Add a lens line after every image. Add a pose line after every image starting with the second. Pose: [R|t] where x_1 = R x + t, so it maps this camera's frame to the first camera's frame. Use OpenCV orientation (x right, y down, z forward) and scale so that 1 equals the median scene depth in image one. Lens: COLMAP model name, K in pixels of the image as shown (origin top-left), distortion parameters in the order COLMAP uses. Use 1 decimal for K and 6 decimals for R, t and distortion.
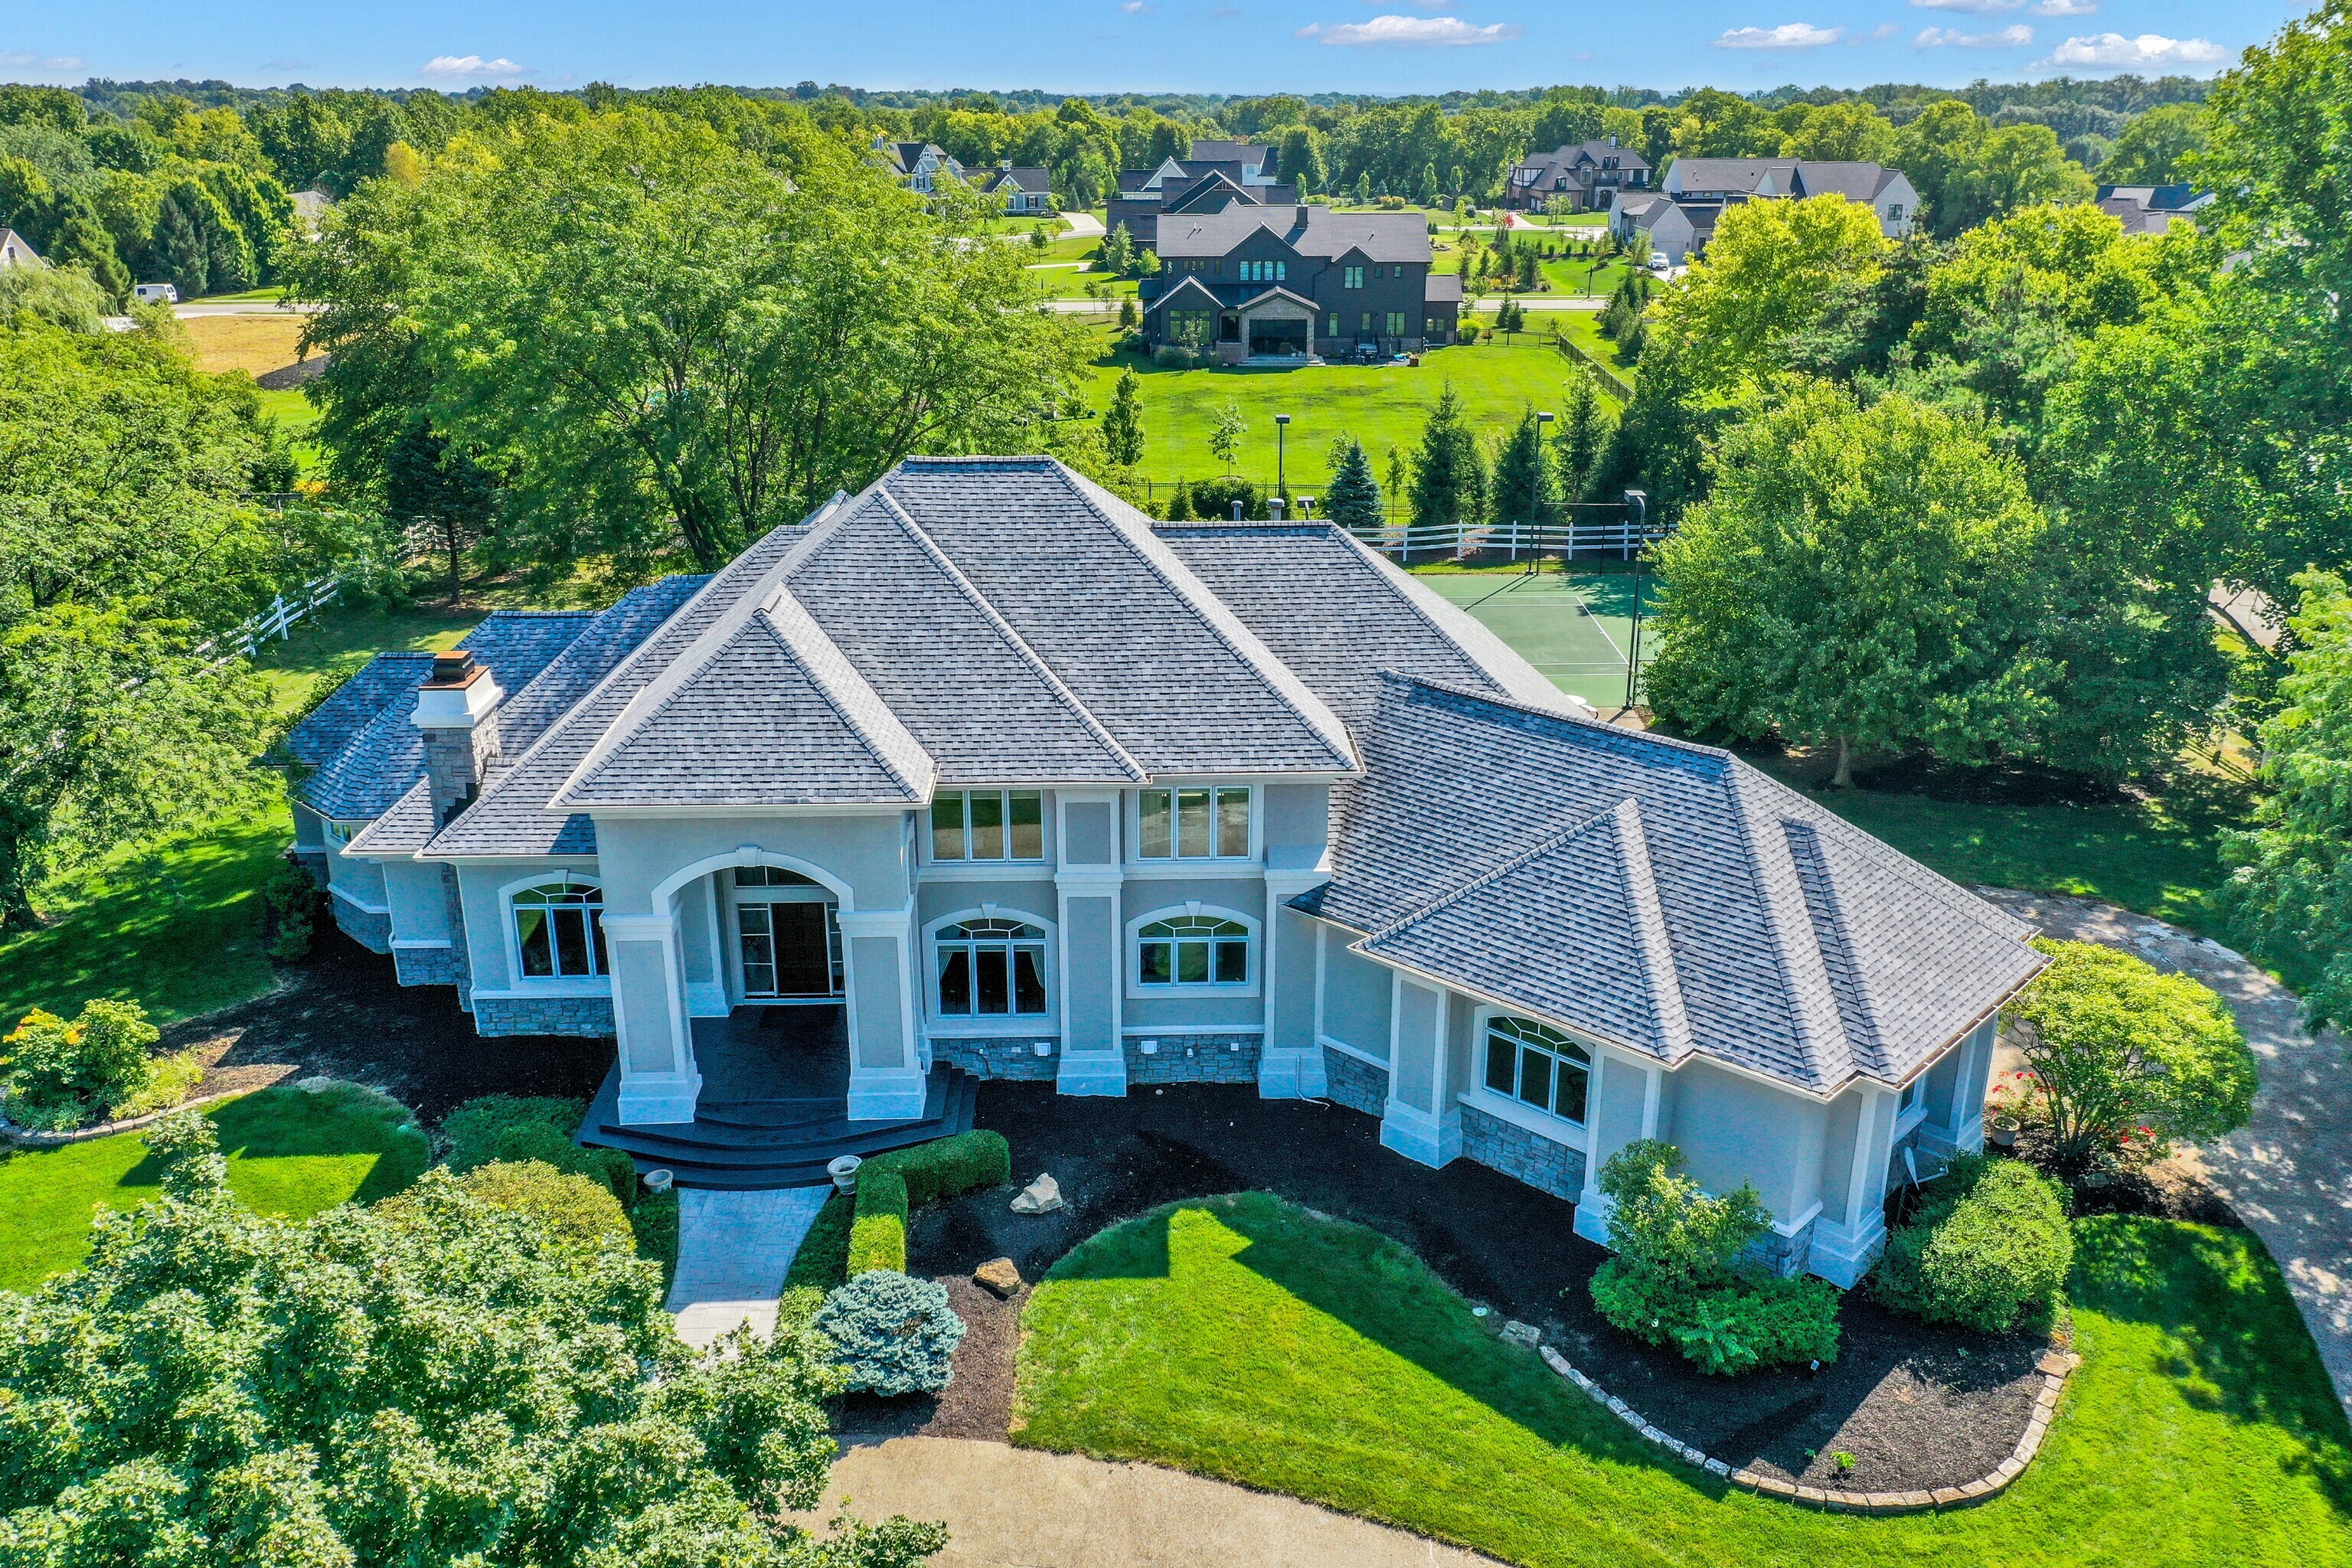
lens RADIAL K [[1866.8, 0, 1176.0], [0, 1866.8, 784.0], [0, 0, 1]] dist [0.007153, 0.016038]
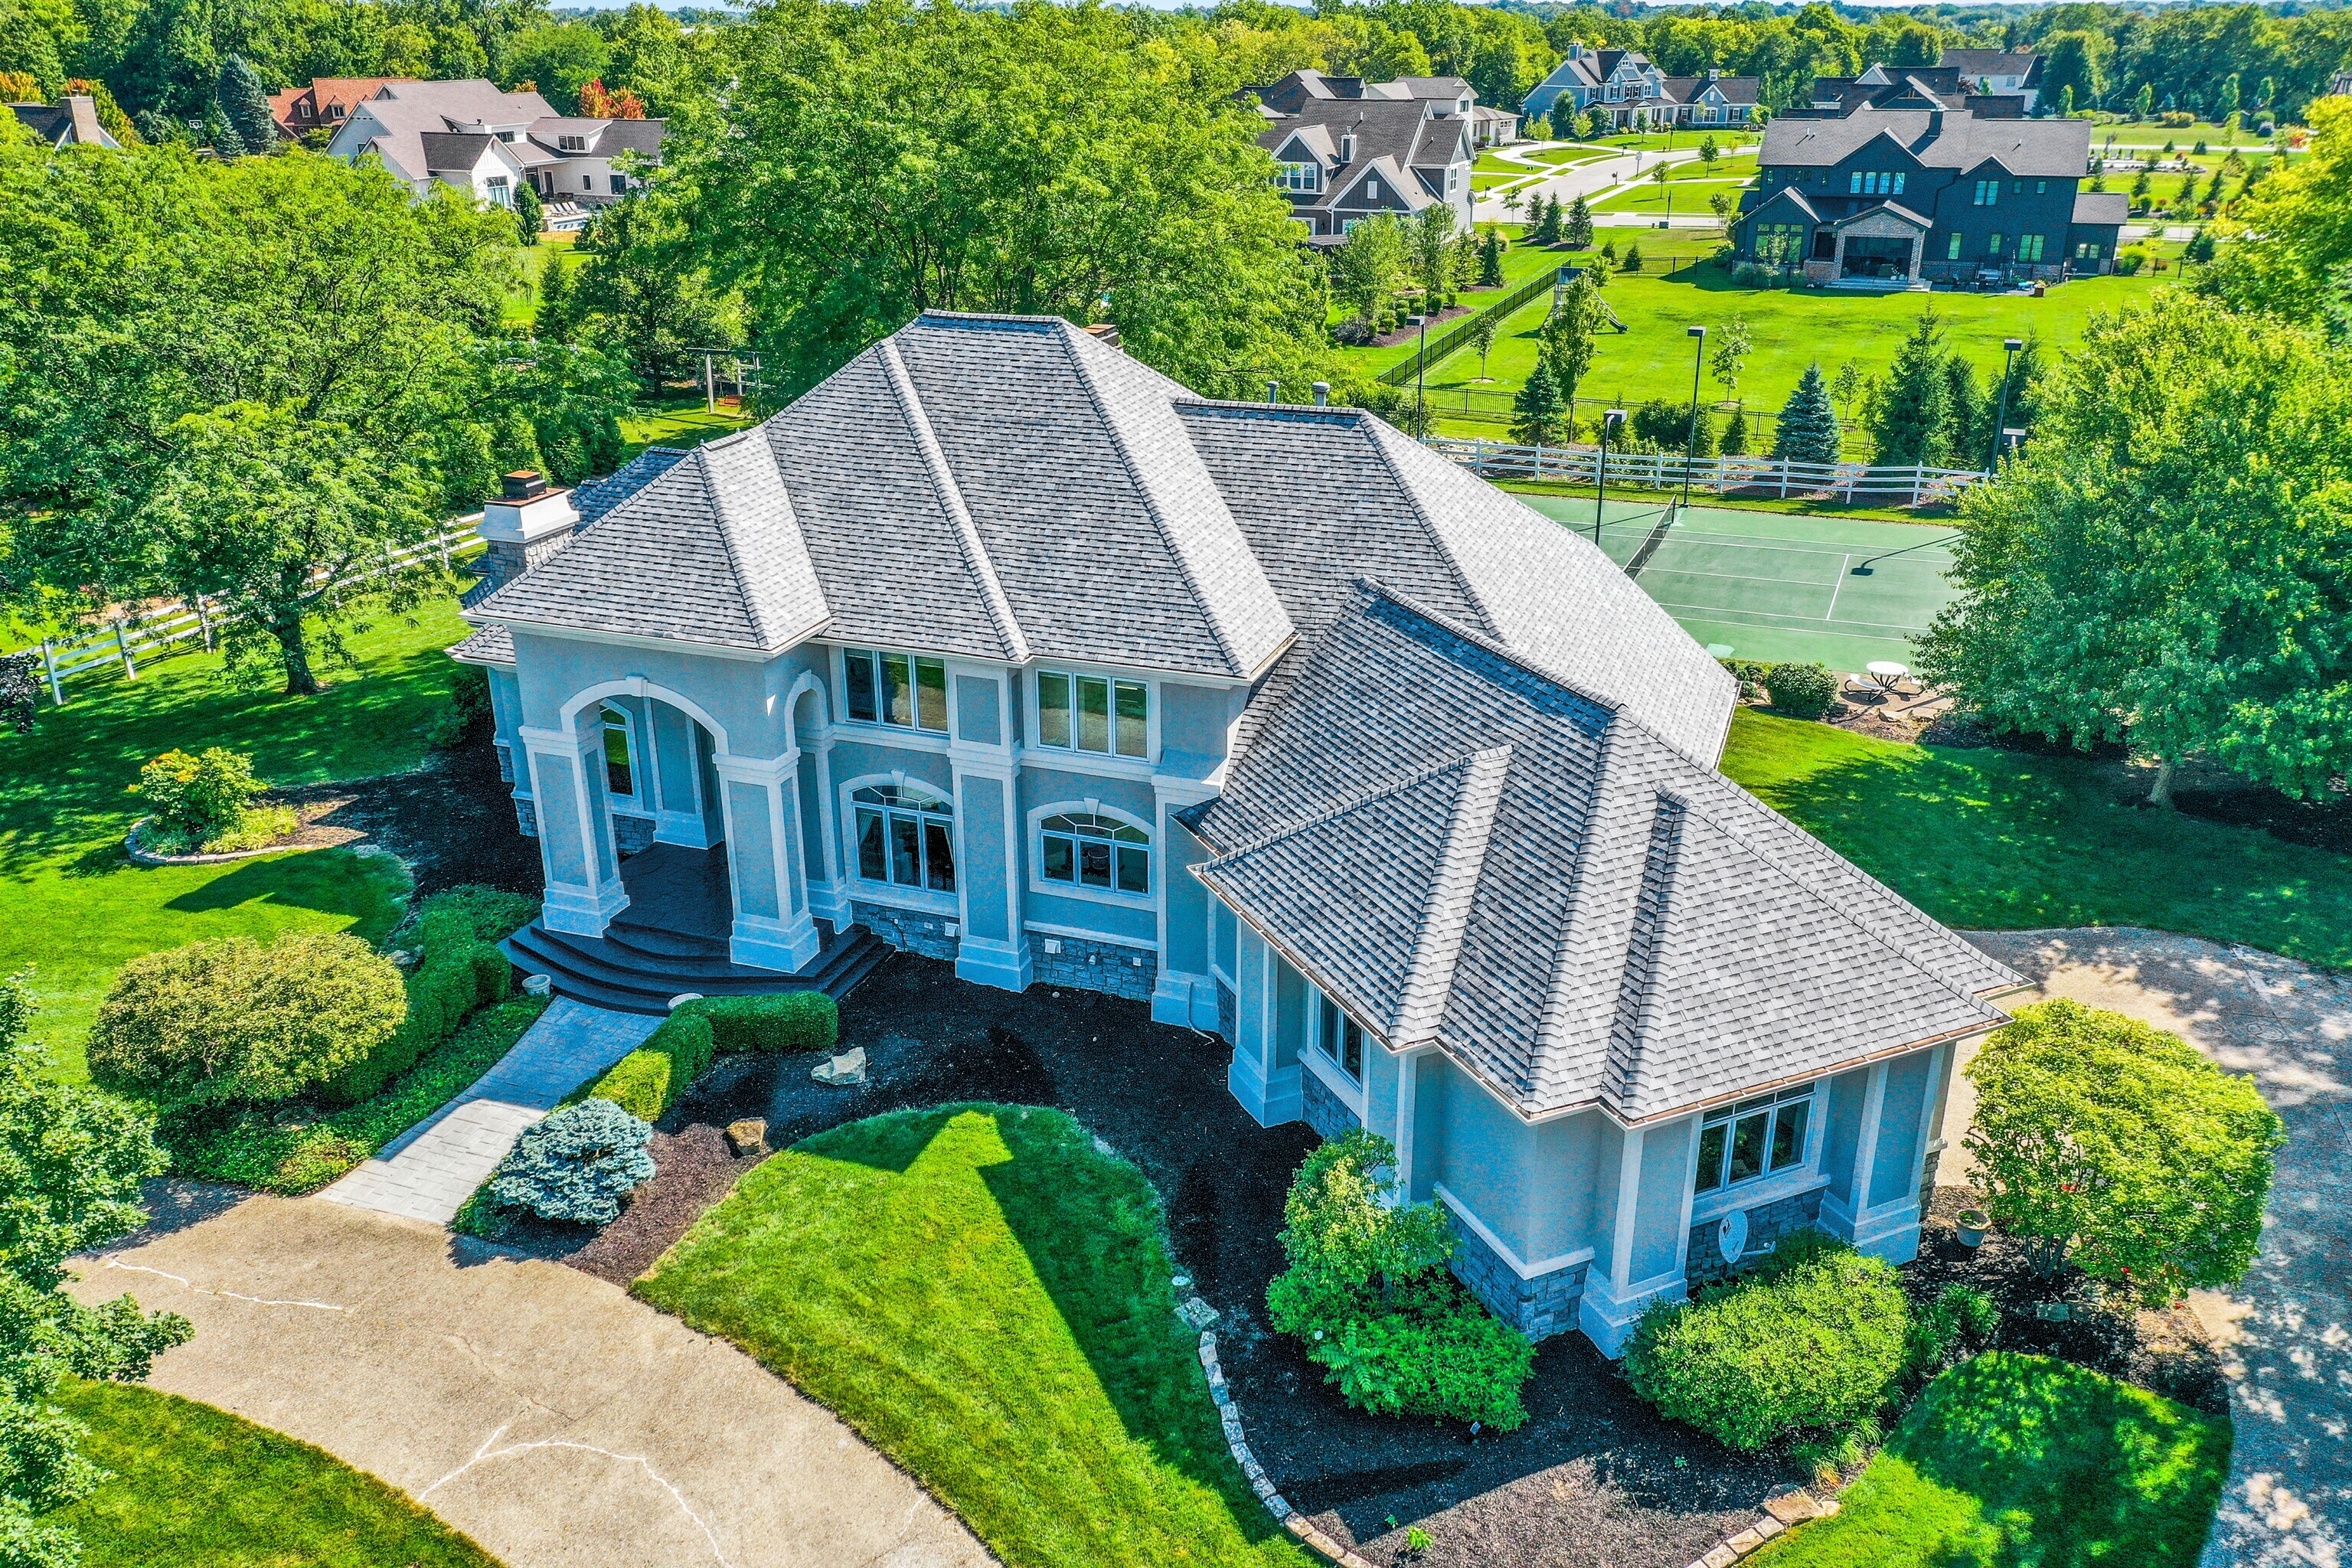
lens RADIAL K [[1866.8, 0, 1176.0], [0, 1866.8, 784.0], [0, 0, 1]] dist [0.007153, 0.016038]
pose [[0.926738, 0.139181, -0.348978, 0.368942], [-0.125229, 0.990167, 0.062346, -0.007962], [0.354224, -0.014077, 0.935055, 0.137481]]
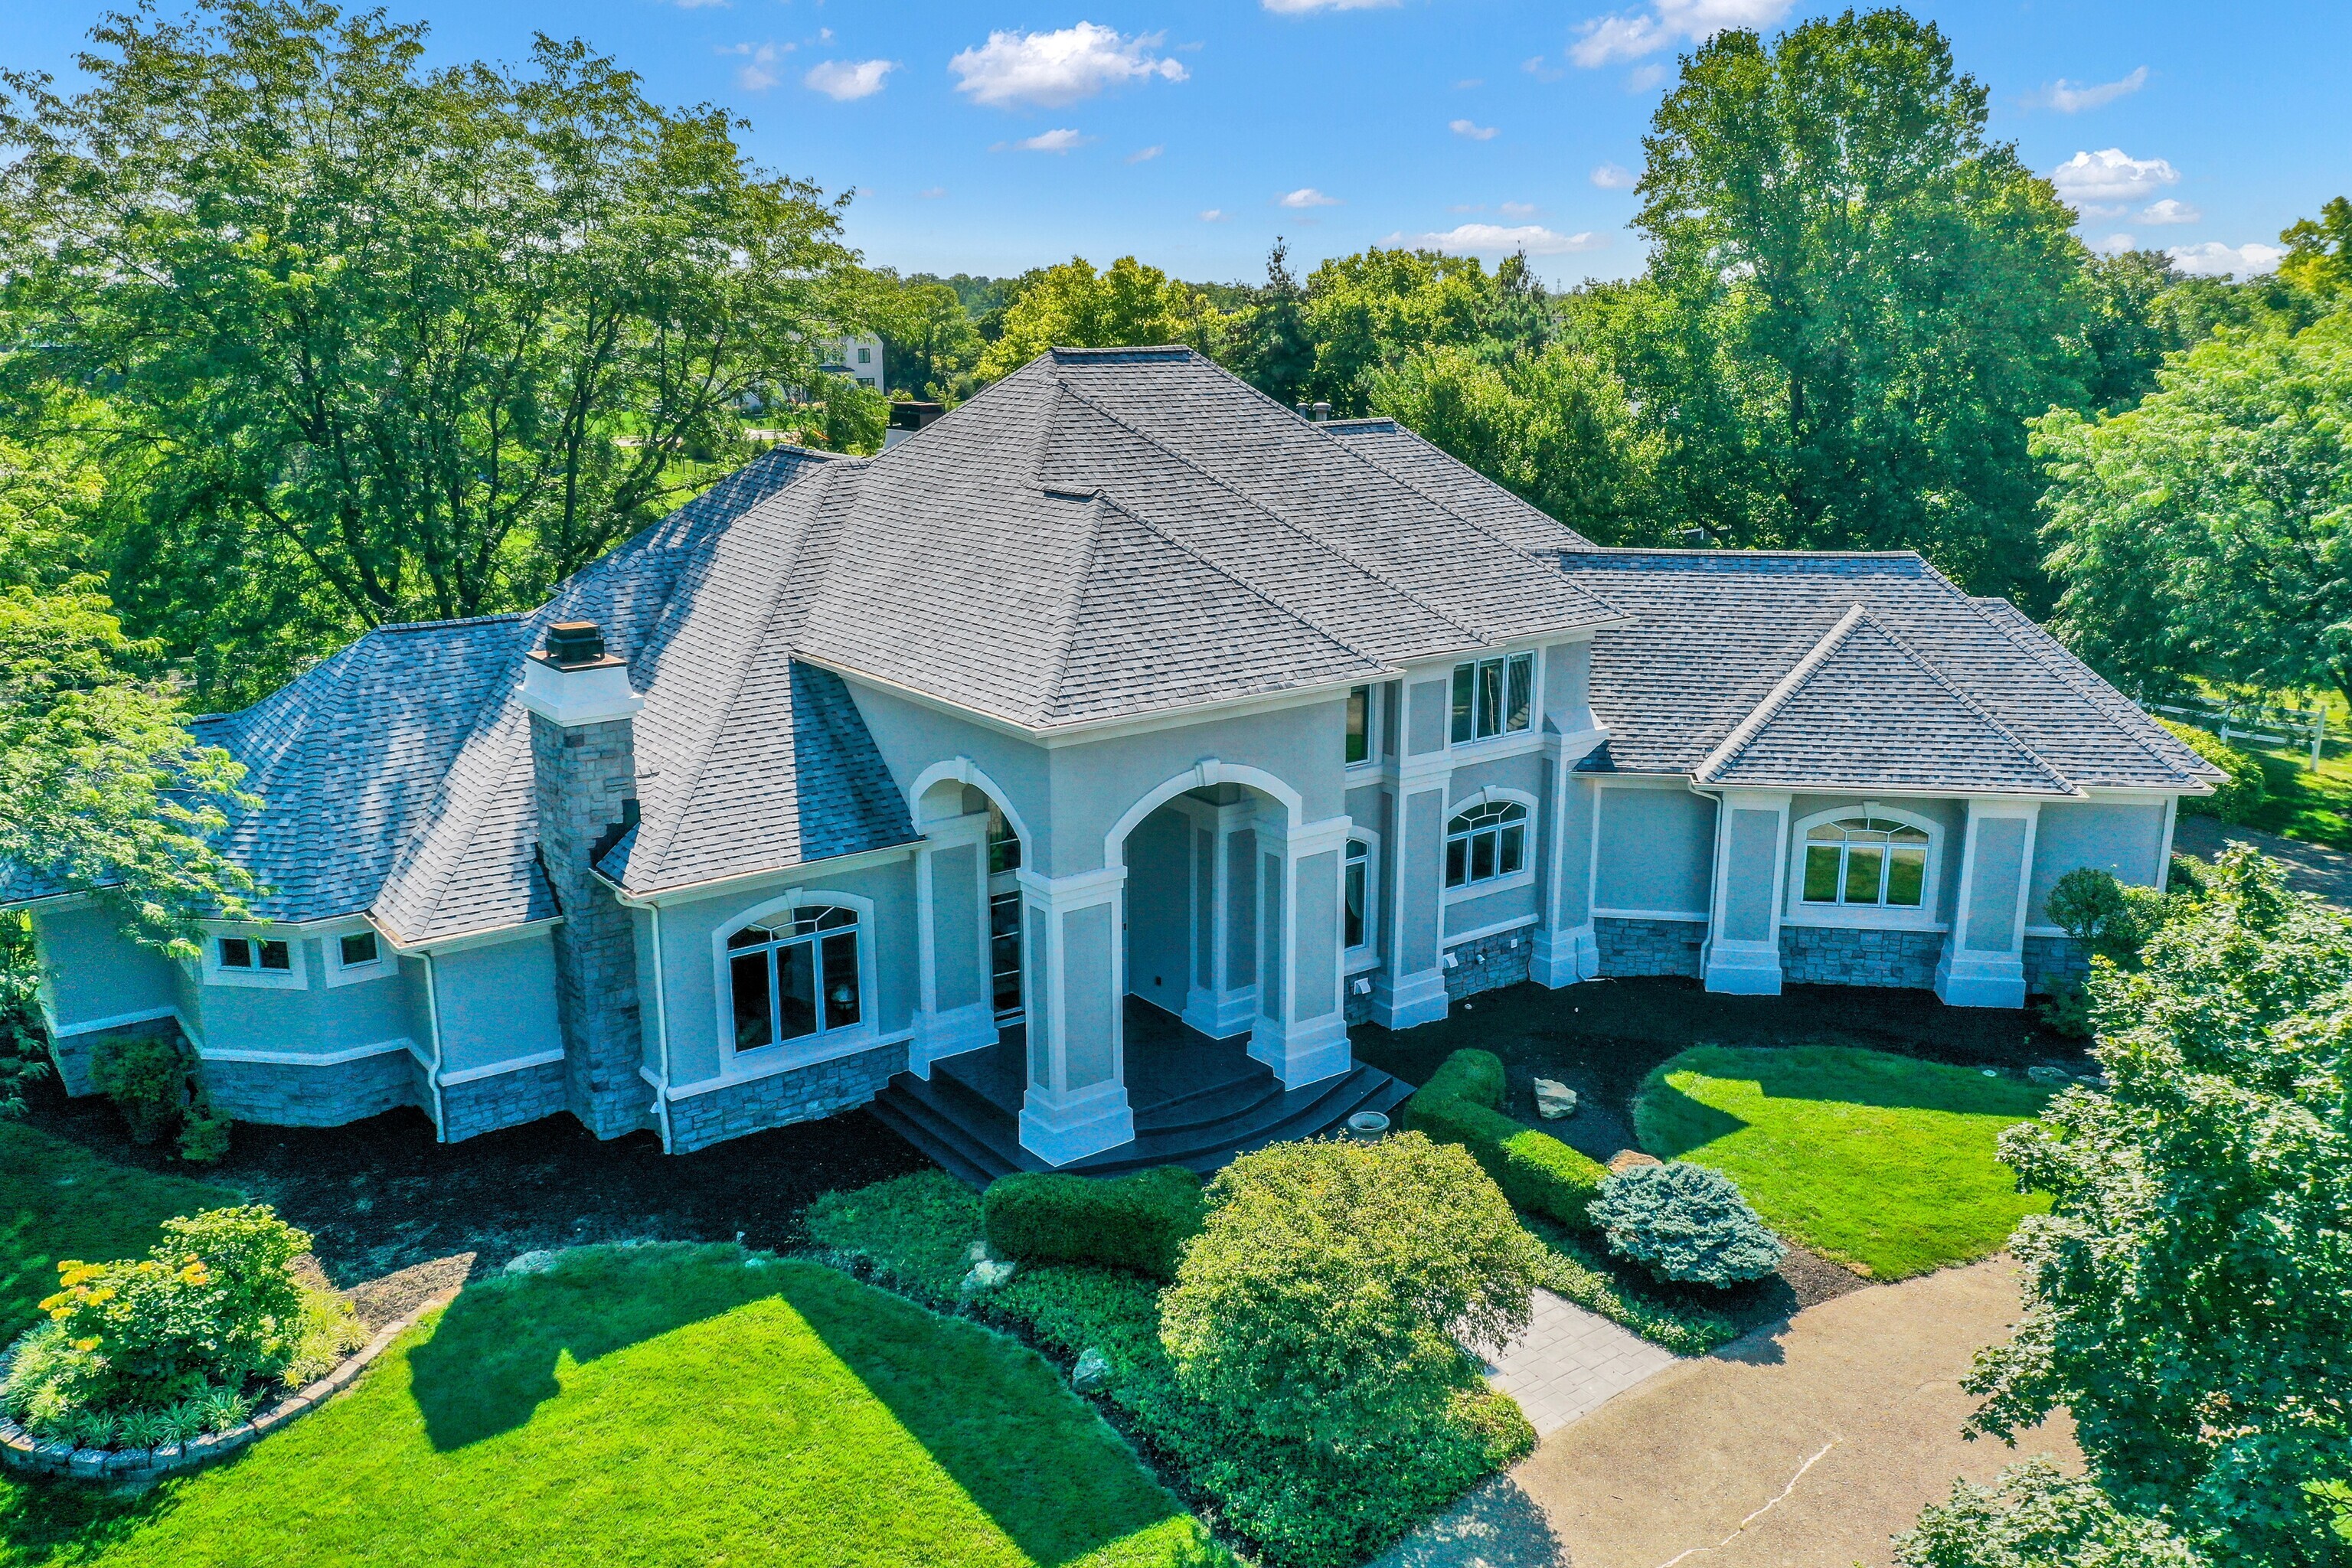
lens RADIAL K [[1866.8, 0, 1176.0], [0, 1866.8, 784.0], [0, 0, 1]] dist [0.007153, 0.016038]
pose [[0.821207, -0.146336, 0.551548, -0.622847], [0.199222, 0.979263, -0.036807, 0.064359], [-0.534724, 0.140107, 0.833331, 0.303701]]
